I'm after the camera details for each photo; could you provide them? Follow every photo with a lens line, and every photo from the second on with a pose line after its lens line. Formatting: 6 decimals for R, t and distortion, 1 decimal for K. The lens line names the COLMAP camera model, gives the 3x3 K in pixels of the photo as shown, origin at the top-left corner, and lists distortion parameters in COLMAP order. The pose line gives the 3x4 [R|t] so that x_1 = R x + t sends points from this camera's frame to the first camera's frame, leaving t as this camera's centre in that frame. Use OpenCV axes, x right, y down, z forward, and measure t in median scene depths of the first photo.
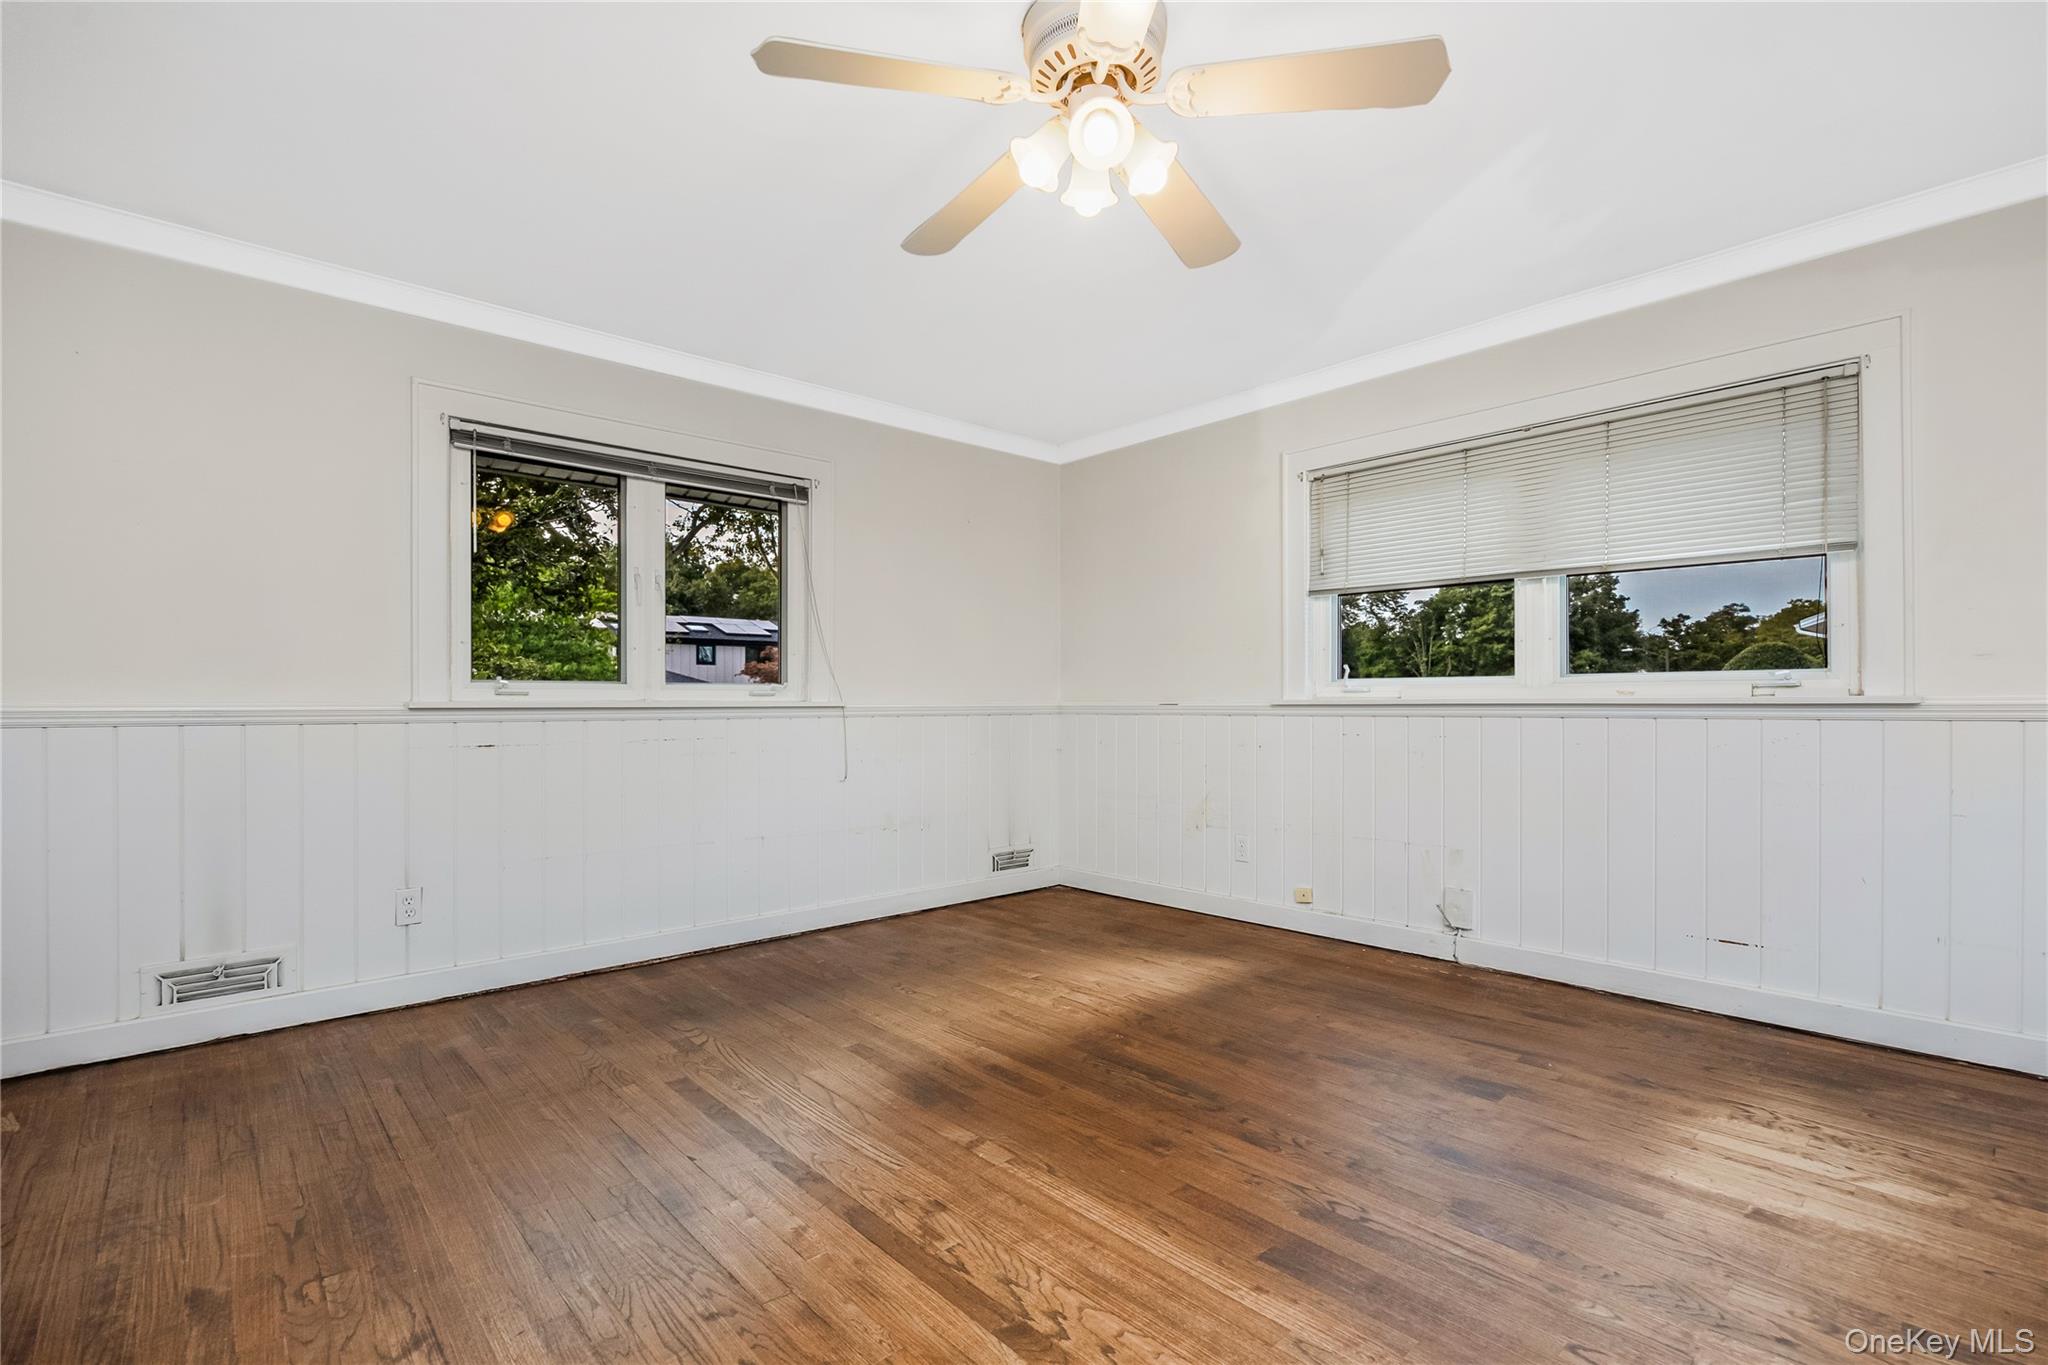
lens RADIAL K [[961.7, 0, 1024.0], [0, 961.7, 682.5], [0, 0, 1]] dist [-0.003015, -0.000291]
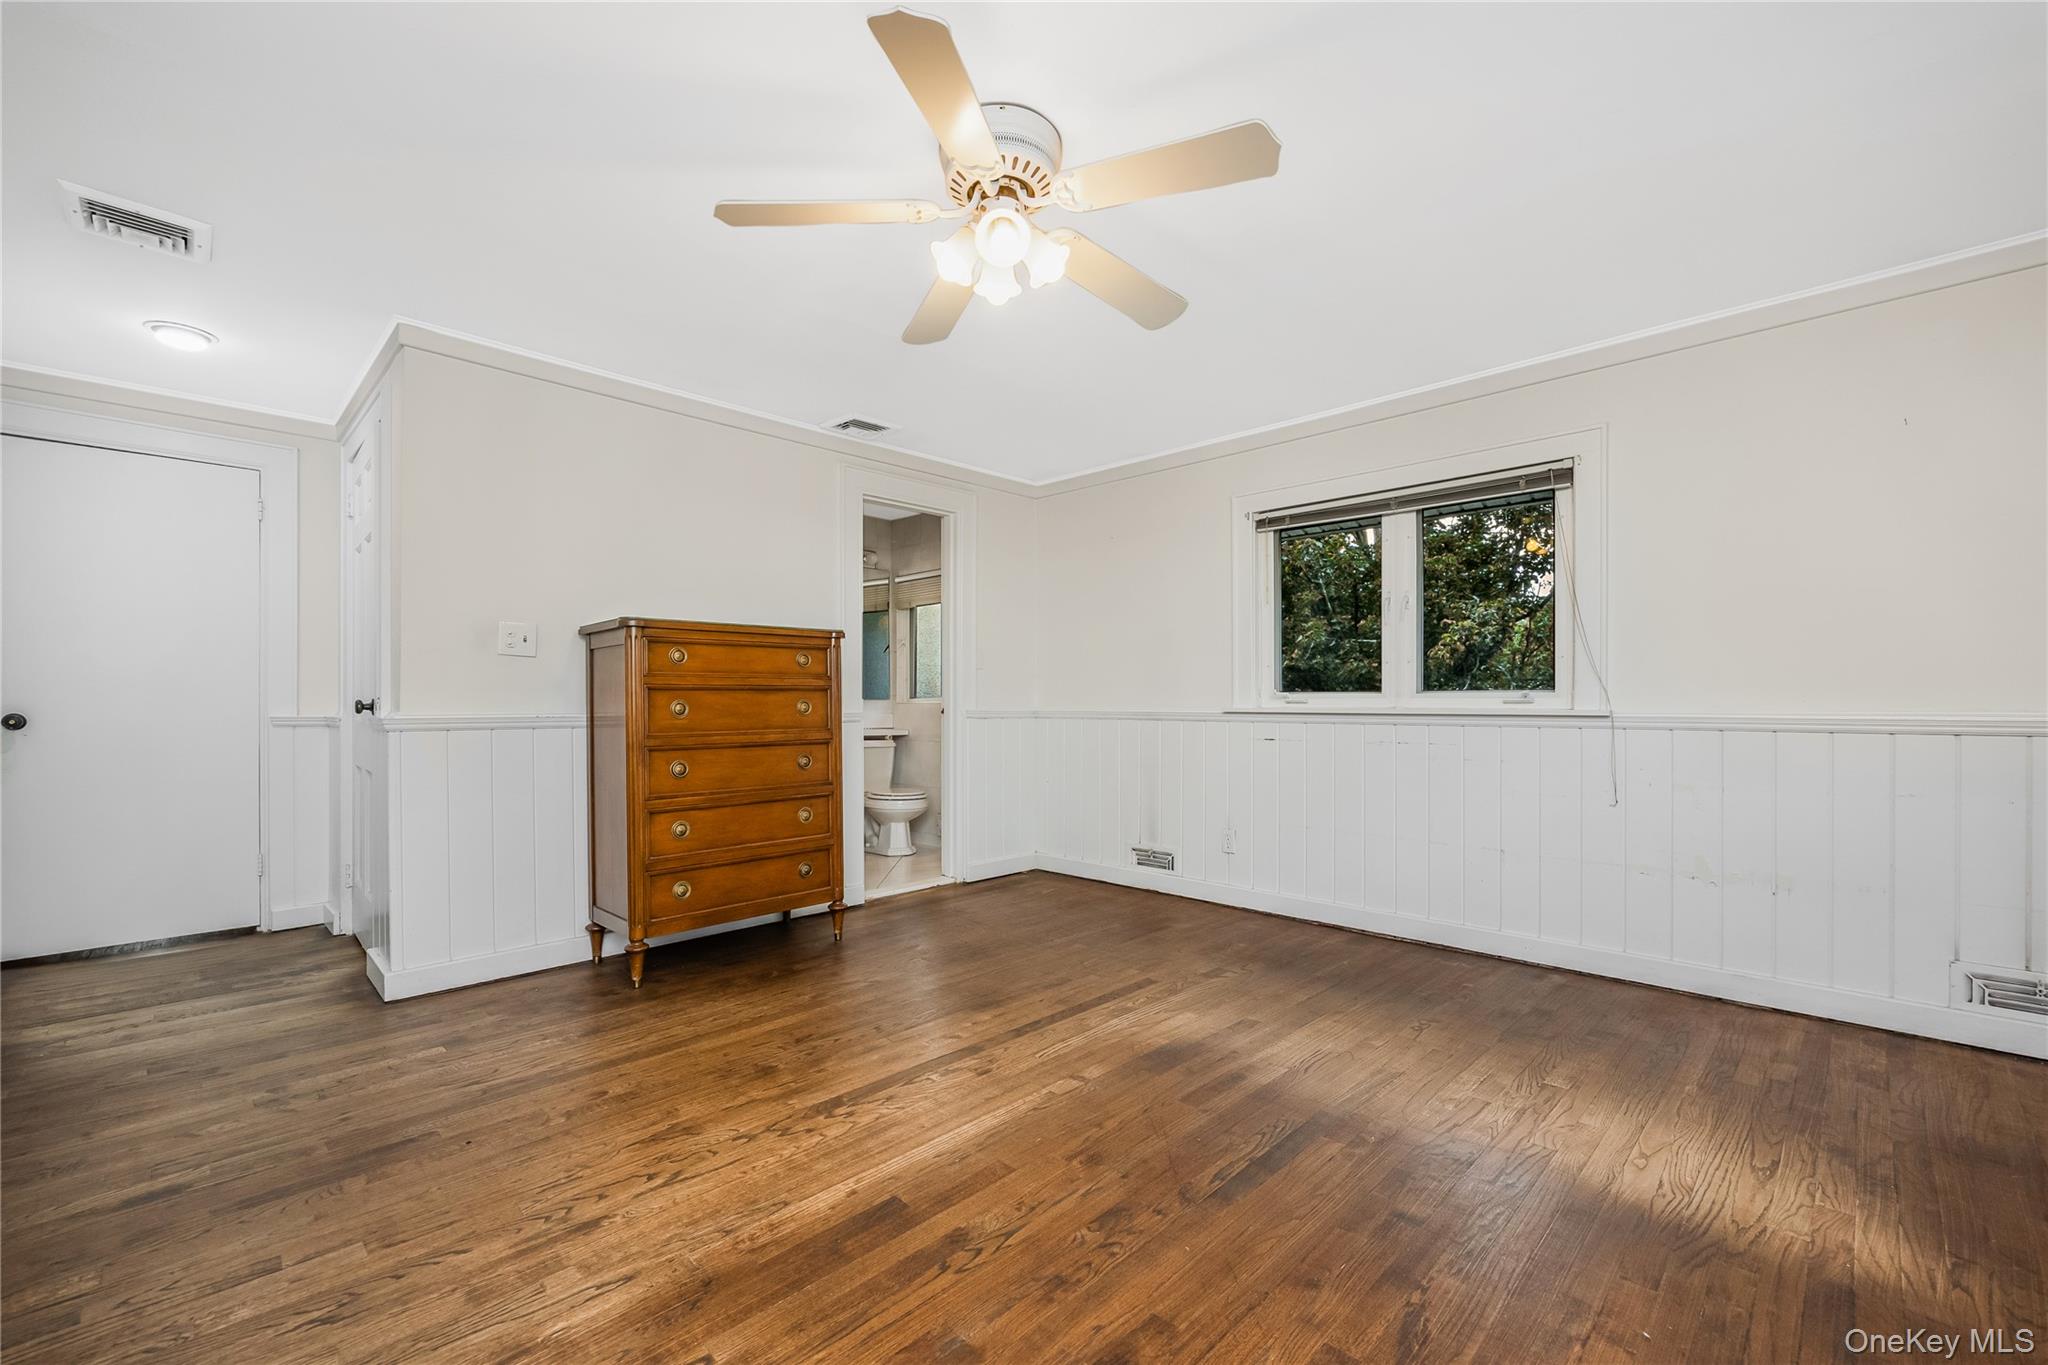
lens RADIAL K [[848.8, 0, 1024.0], [0, 848.8, 682.5], [0, 0, 1]] dist [-0.003555, 0.000039]
pose [[0.040024, -0.022563, -0.998944, 0.783815], [0.017891, 0.999601, -0.021861, 0.004054], [0.999039, -0.016997, 0.040412, 0.688623]]
